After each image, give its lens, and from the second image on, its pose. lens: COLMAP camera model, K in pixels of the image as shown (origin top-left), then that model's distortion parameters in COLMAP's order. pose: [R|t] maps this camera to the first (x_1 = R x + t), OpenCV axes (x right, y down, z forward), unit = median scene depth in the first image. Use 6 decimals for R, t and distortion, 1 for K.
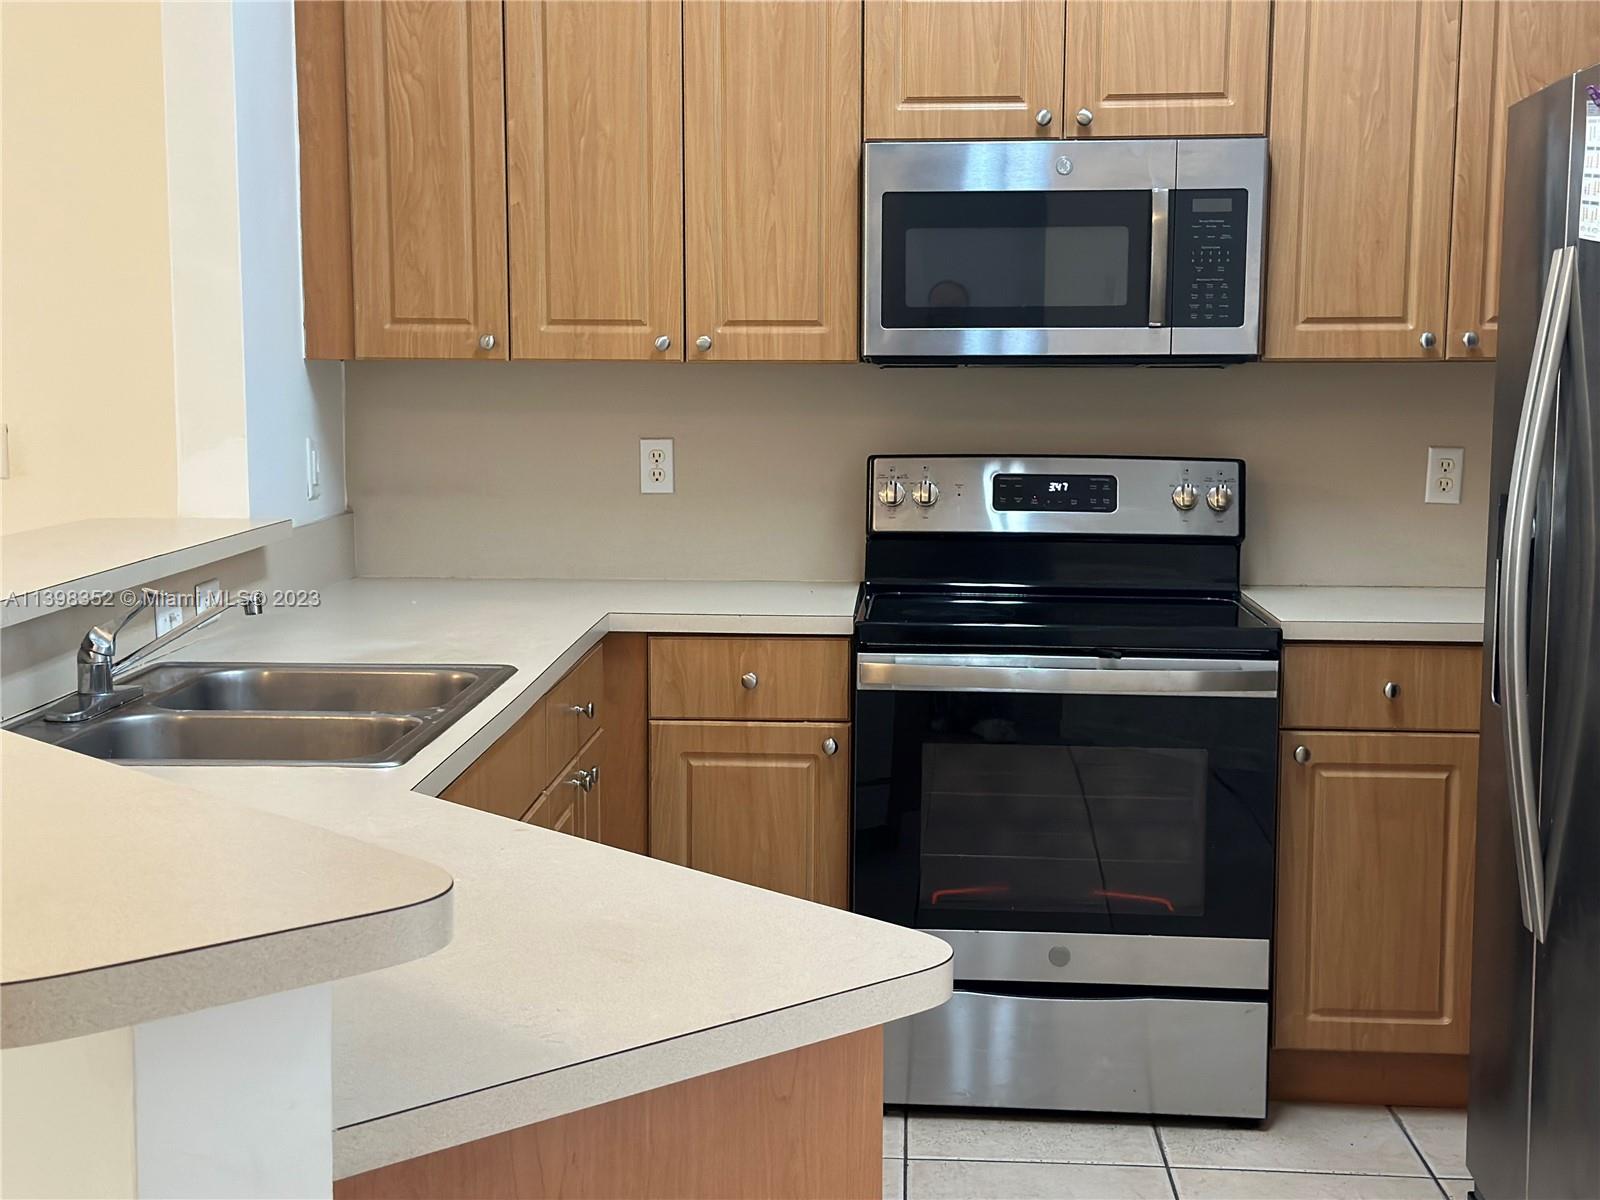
lens RADIAL K [[2232.1, 0, 804.0], [0, 2232.1, 604.1], [0, 0, 1]] dist [0.074575, 0.000000]
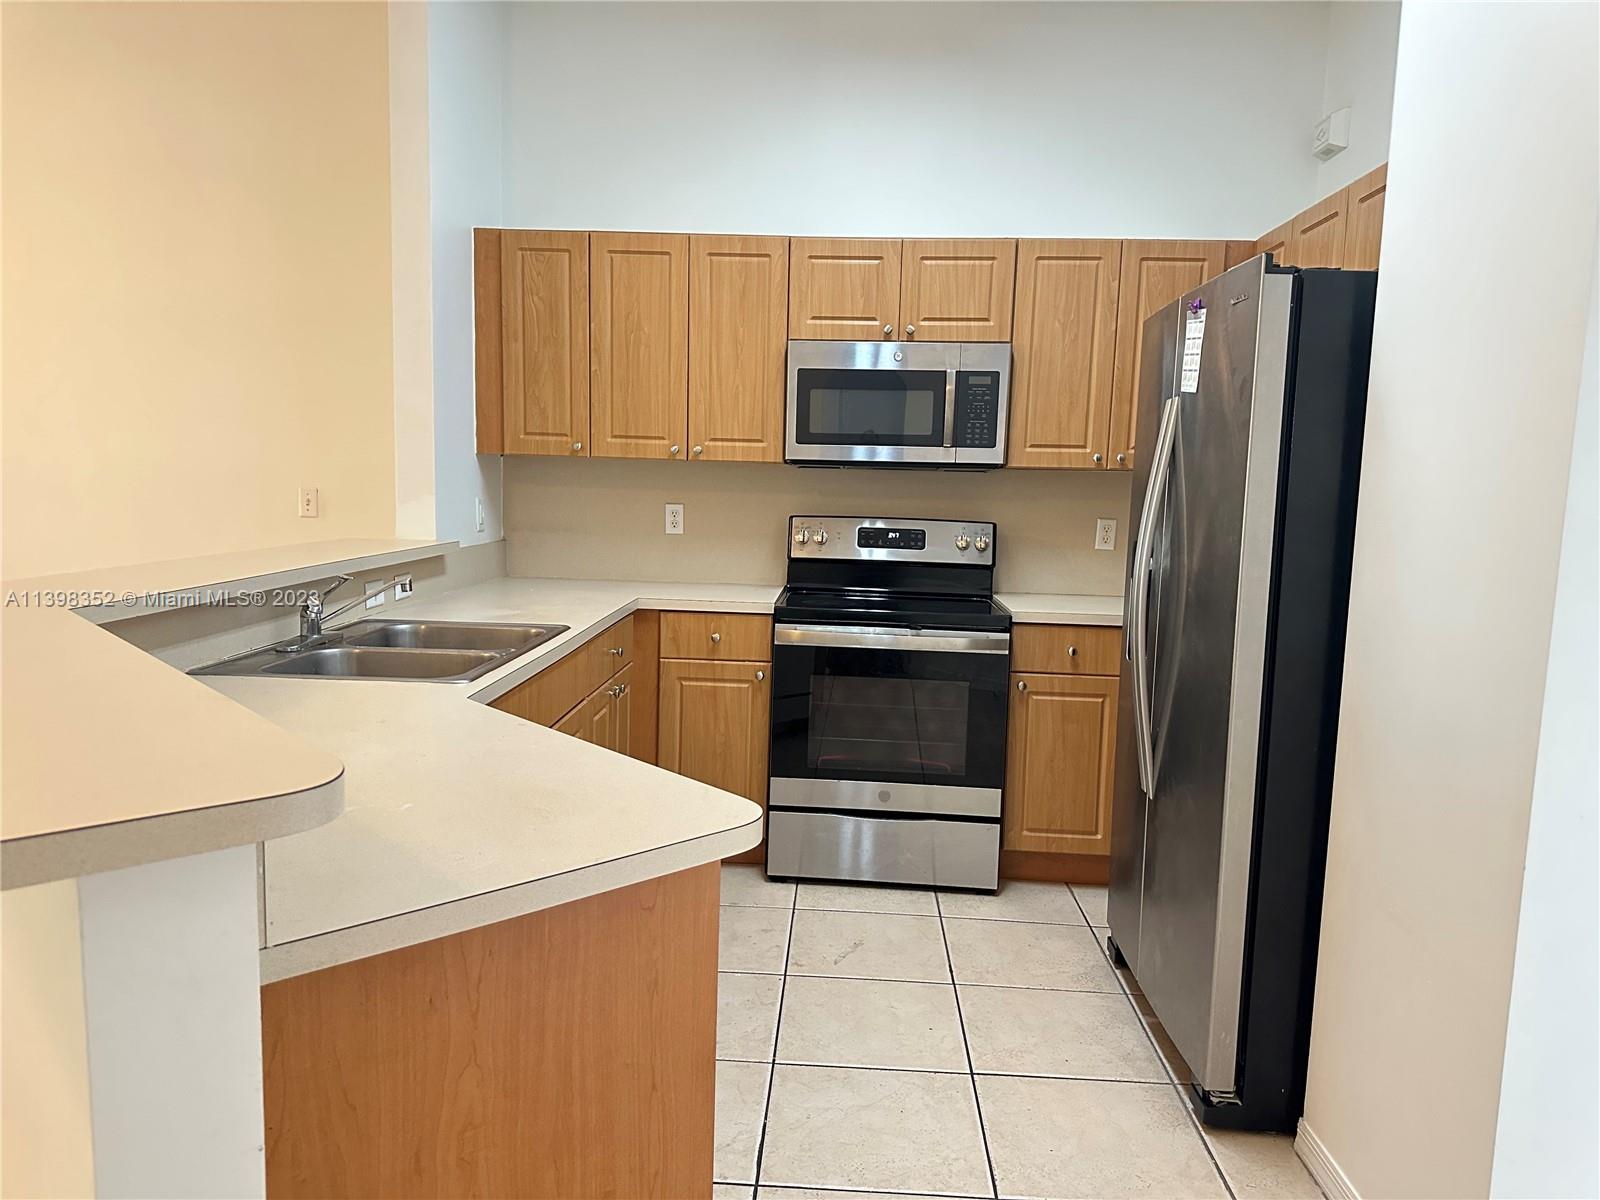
lens RADIAL K [[1123.6, 0, 798.5], [0, 1123.6, 595.7], [0, 0, 1]] dist [0.083951, -0.105928]
pose [[0.999692, 0.024117, 0.005857, 0.035151], [-0.024082, 0.999692, -0.006000, 0.004159], [-0.006000, 0.005857, 0.999965, 0.095158]]
